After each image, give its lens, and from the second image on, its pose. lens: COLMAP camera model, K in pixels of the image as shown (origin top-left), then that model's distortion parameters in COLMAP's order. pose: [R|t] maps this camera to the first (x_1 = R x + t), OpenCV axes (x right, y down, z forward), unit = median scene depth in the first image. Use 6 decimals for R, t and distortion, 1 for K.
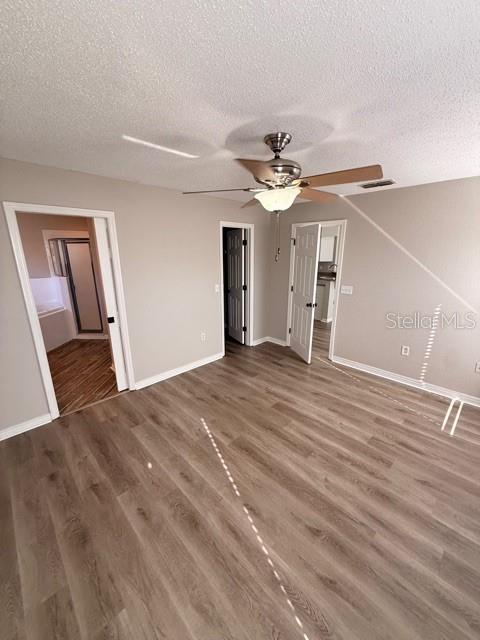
lens RADIAL K [[257.0, 0, 240.0], [0, 257.0, 320.0], [0, 0, 1]] dist [-0.000247, -0.000027]
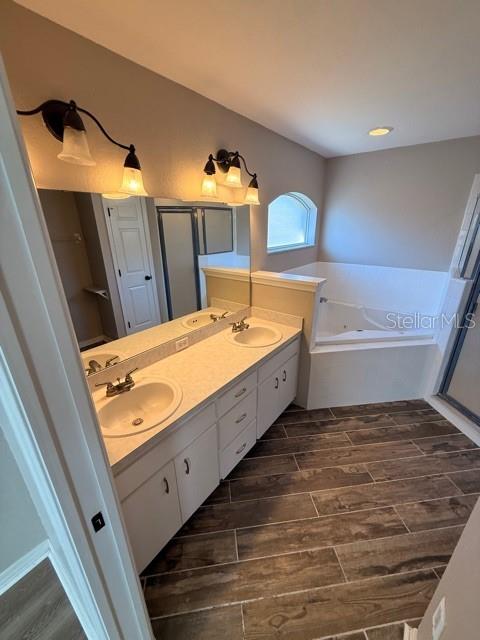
lens RADIAL K [[257.0, 0, 240.0], [0, 257.0, 320.0], [0, 0, 1]] dist [-0.000247, -0.000027]
pose [[0.142167, 0.356199, -0.923532, -0.302932], [-0.251561, 0.915377, 0.314329, -0.144876], [0.957343, 0.187637, 0.219742, 0.541027]]
